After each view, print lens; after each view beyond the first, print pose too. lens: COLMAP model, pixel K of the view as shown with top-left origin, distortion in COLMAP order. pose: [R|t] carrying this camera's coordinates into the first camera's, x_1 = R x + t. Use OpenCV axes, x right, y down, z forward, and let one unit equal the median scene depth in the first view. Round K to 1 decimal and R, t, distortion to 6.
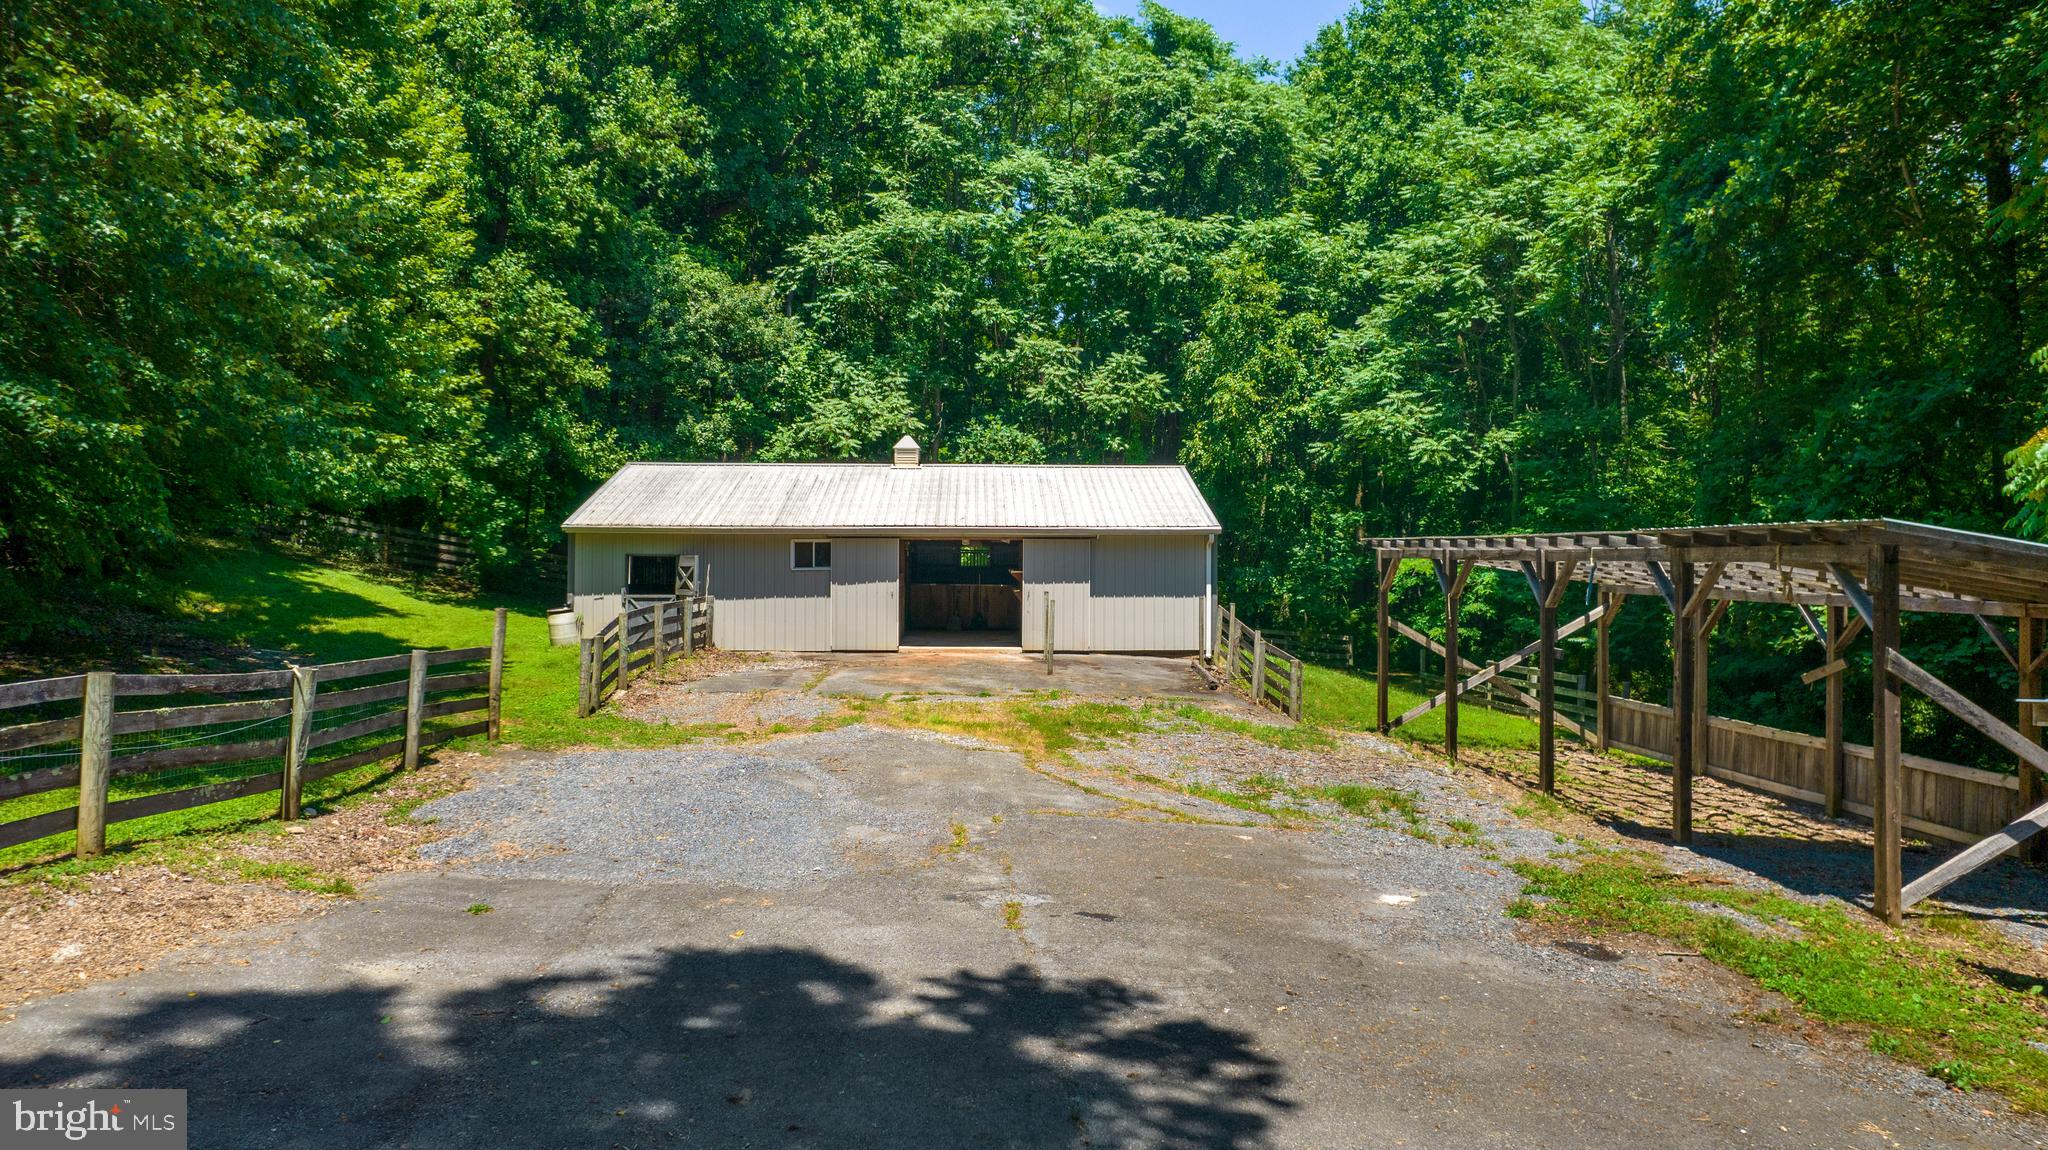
lens RADIAL K [[1345.8, 0, 1020.8], [0, 1345.8, 556.8], [0, 0, 1]] dist [-0.026060, 0.014816]
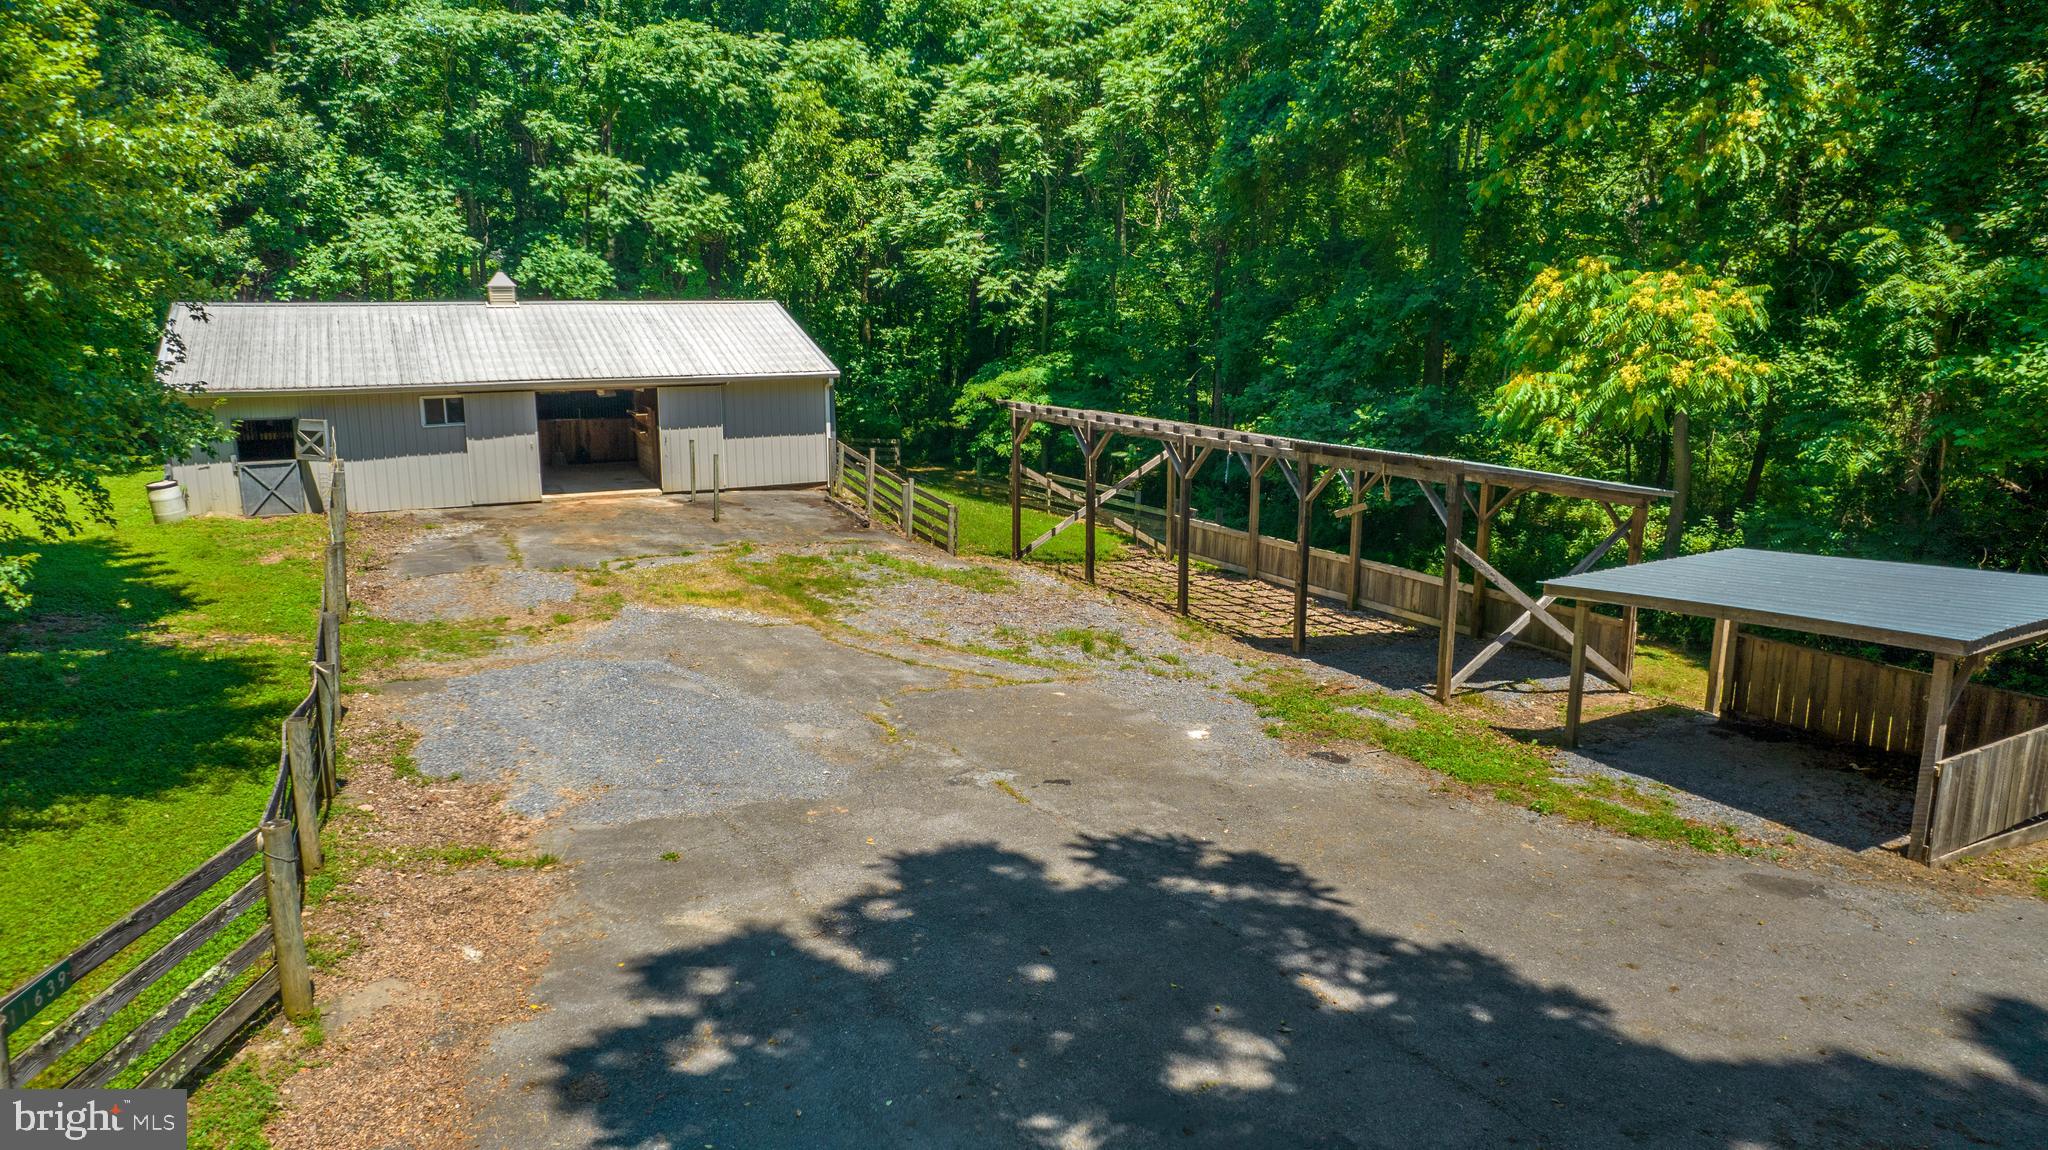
lens RADIAL K [[1345.8, 0, 1027.6], [0, 1345.8, 587.3], [0, 0, 1]] dist [-0.026060, 0.014816]
pose [[0.908816, -0.091349, 0.407073, -0.158202], [0.003969, 0.977583, 0.210512, -0.071954], [-0.417178, -0.189701, 0.888806, -0.074727]]
